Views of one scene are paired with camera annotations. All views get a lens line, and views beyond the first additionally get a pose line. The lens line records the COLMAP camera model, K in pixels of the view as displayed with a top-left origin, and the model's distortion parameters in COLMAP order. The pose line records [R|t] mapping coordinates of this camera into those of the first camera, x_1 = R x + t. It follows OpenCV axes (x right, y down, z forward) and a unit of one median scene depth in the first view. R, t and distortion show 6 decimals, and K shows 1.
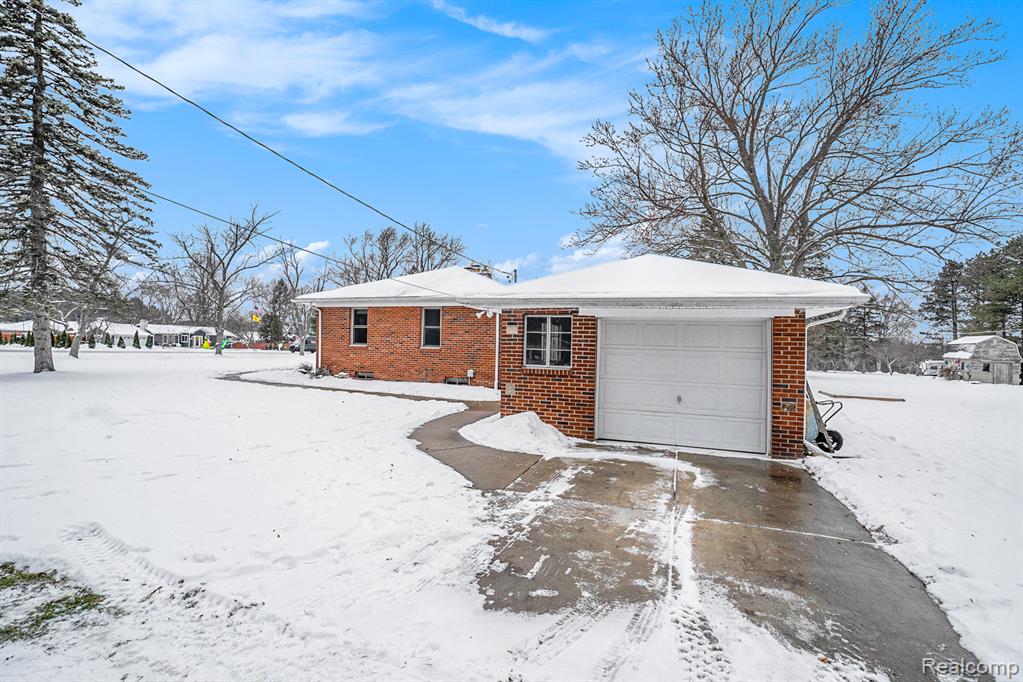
lens RADIAL K [[455.1, 0, 521.3], [0, 455.1, 338.1], [0, 0, 1]] dist [-0.022674, 0.000335]
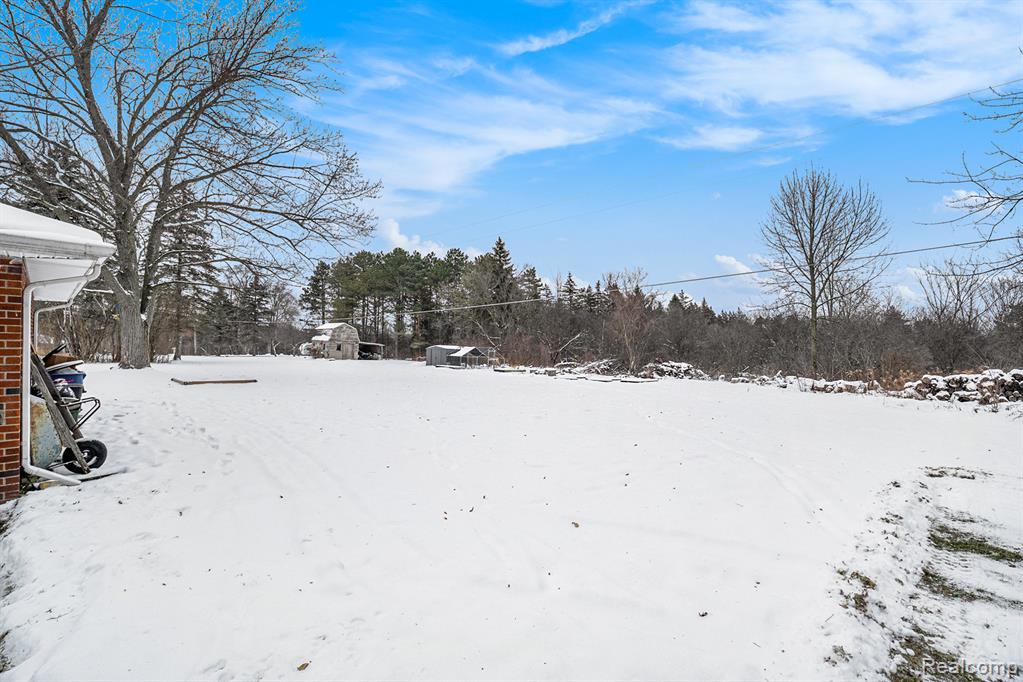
lens RADIAL K [[455.1, 0, 521.3], [0, 455.1, 338.1], [0, 0, 1]] dist [-0.022674, 0.000335]
pose [[0.381028, -0.010537, 0.924503, 0.147723], [-0.020842, 0.999583, 0.019983, 0.008478], [-0.924328, -0.026883, 0.380650, 0.057650]]
